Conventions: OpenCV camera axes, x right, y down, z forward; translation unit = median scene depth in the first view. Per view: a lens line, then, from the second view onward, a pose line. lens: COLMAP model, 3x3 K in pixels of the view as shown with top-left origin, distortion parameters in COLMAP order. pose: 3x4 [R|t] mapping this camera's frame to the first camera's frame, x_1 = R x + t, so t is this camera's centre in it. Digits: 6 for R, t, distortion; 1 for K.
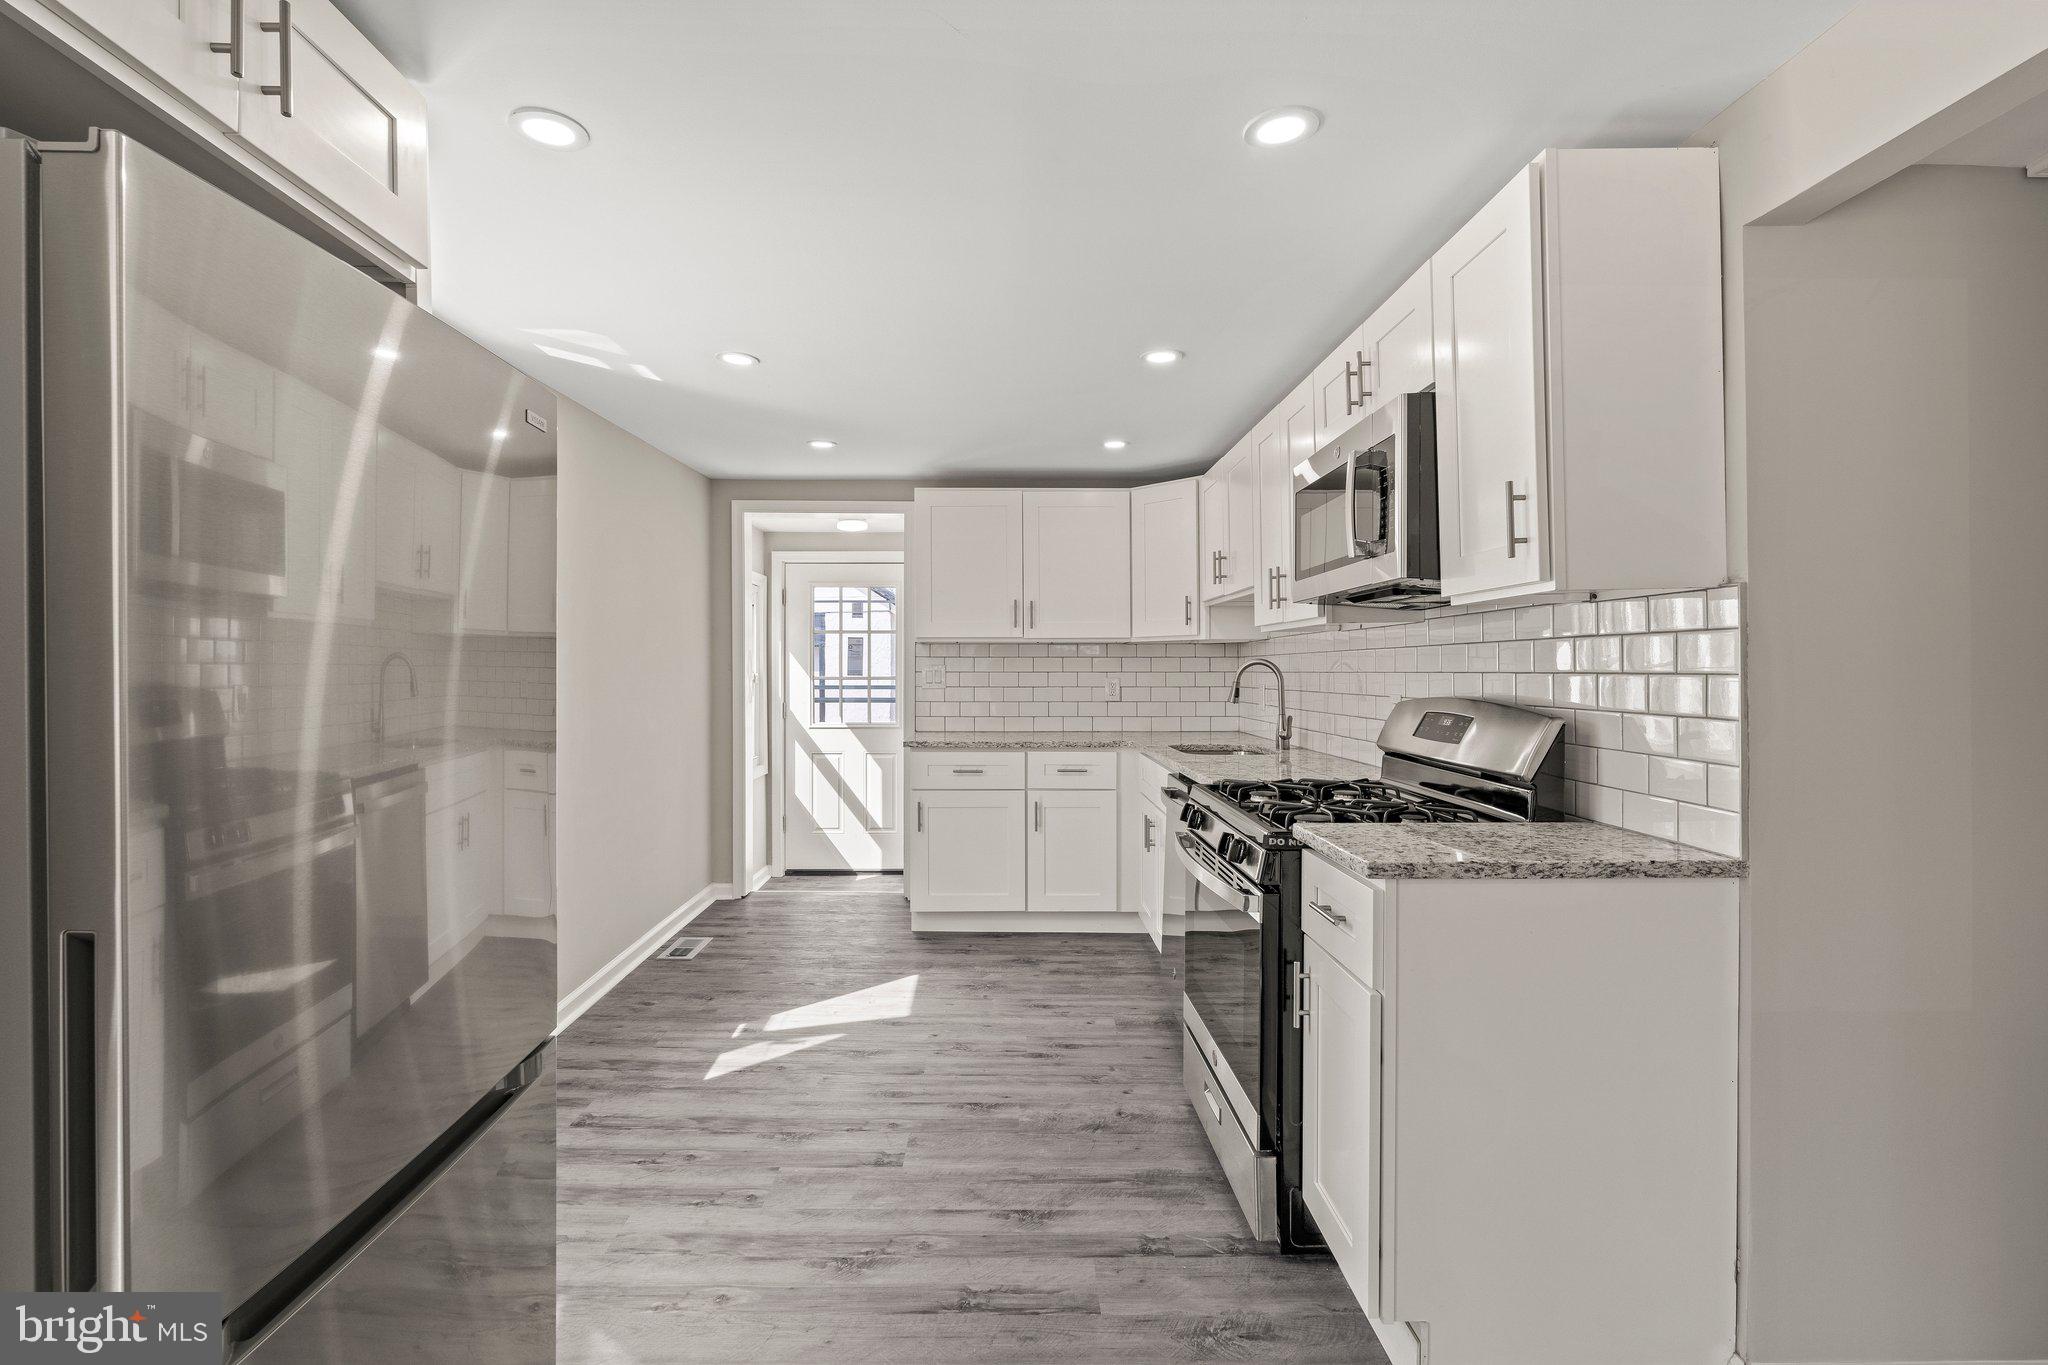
lens RADIAL K [[966.1, 0, 992.6], [0, 966.1, 669.2], [0, 0, 1]] dist [-0.014305, 0.000296]
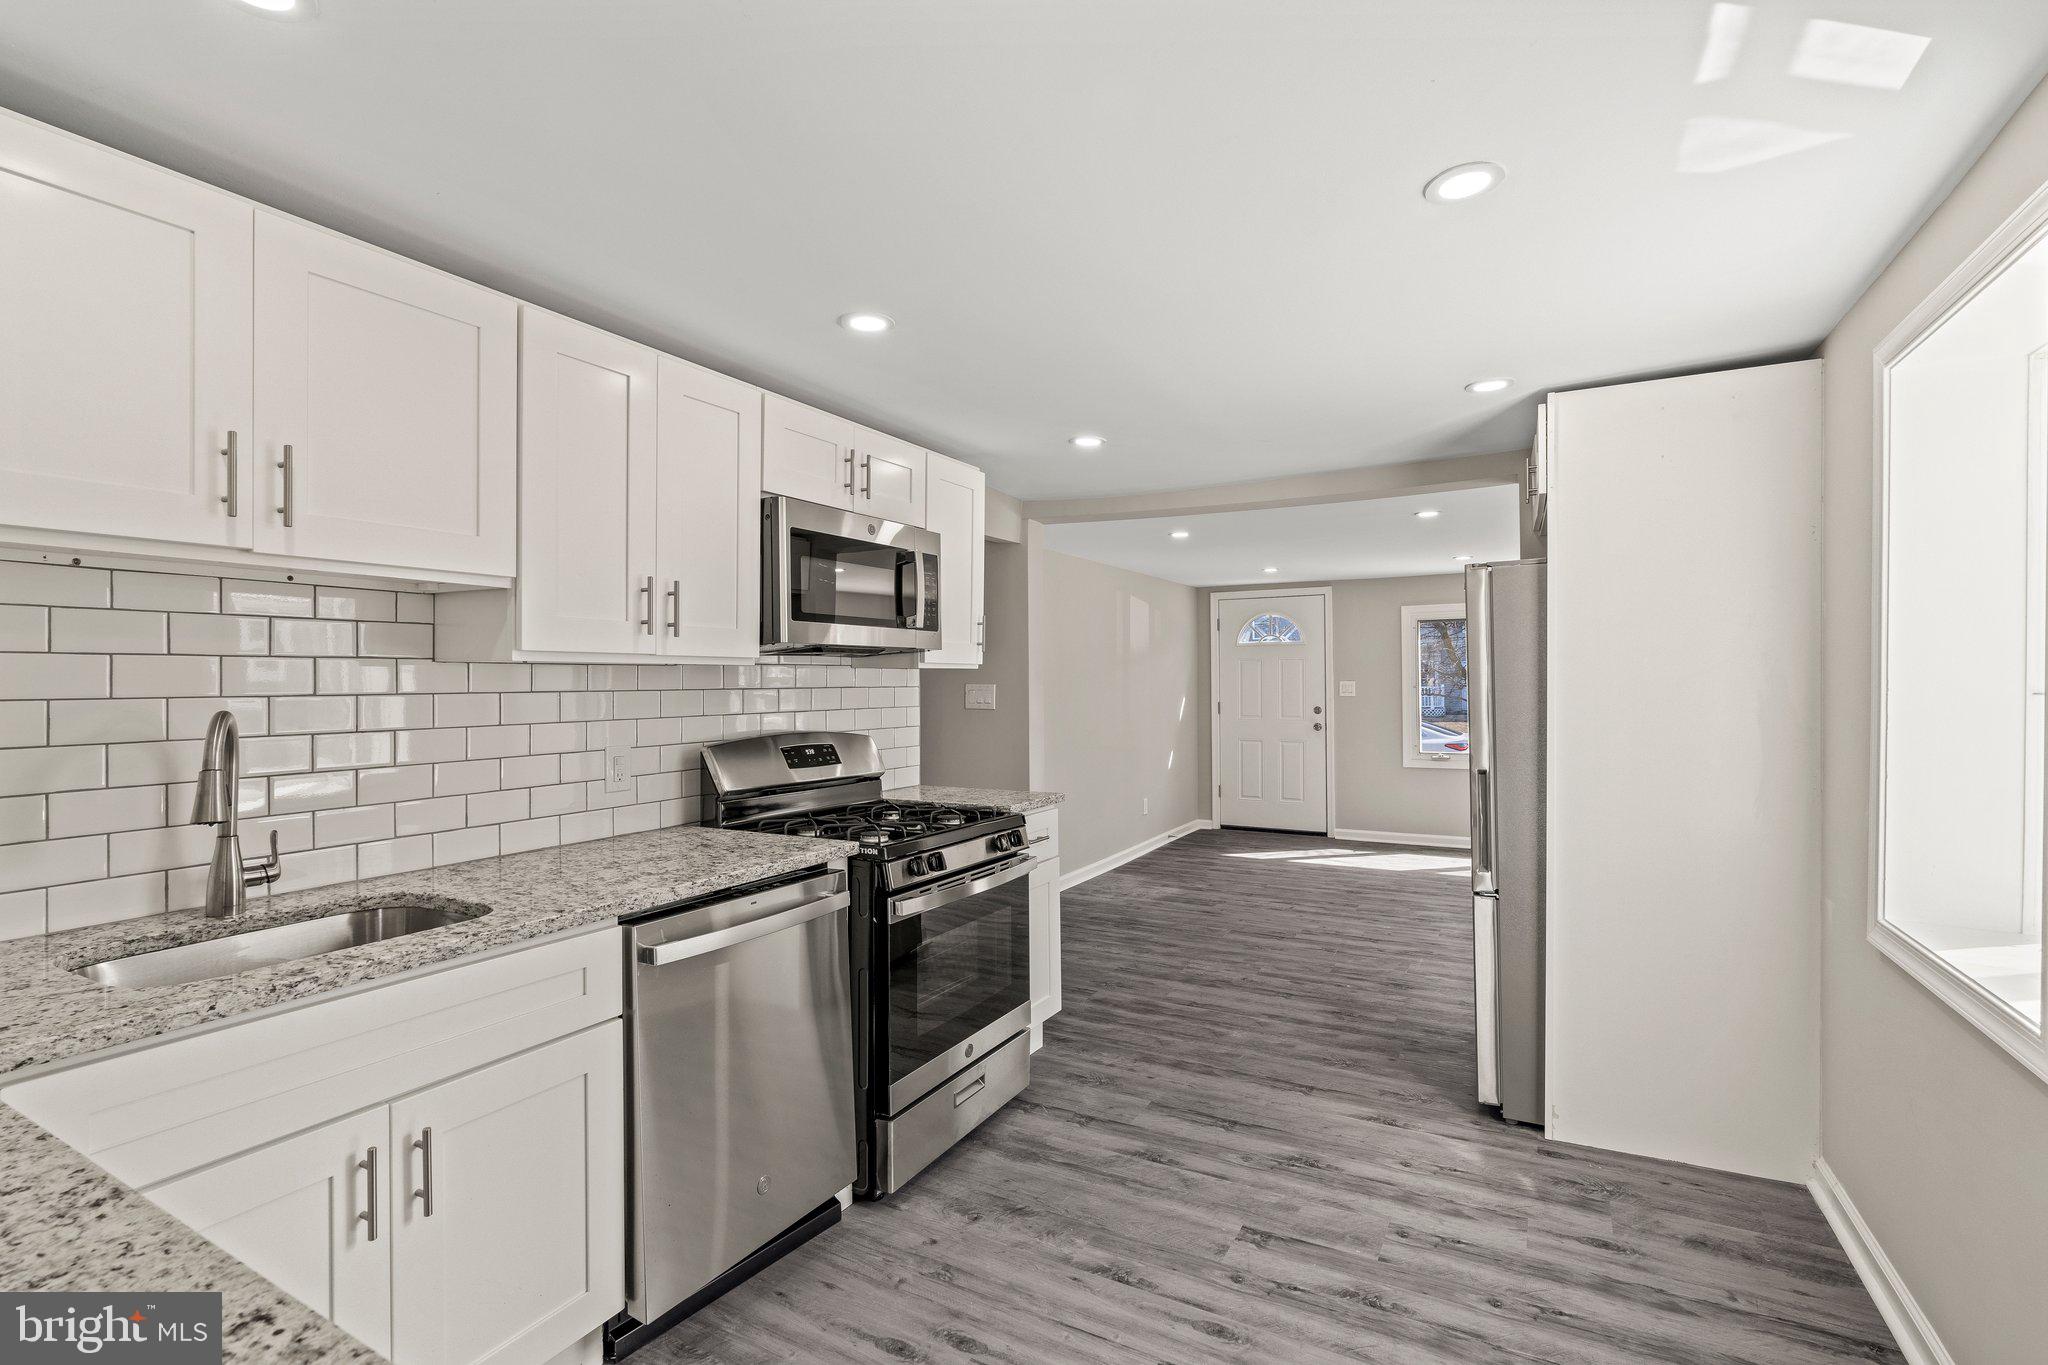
lens RADIAL K [[916.2, 0, 1053.0], [0, 916.2, 676.0], [0, 0, 1]] dist [-0.008332, 0.000564]
pose [[-0.890256, 0.009573, 0.455359, -0.265900], [0.008210, 0.999954, -0.004971, -0.018962], [-0.455386, -0.000687, -0.890294, 1.463330]]
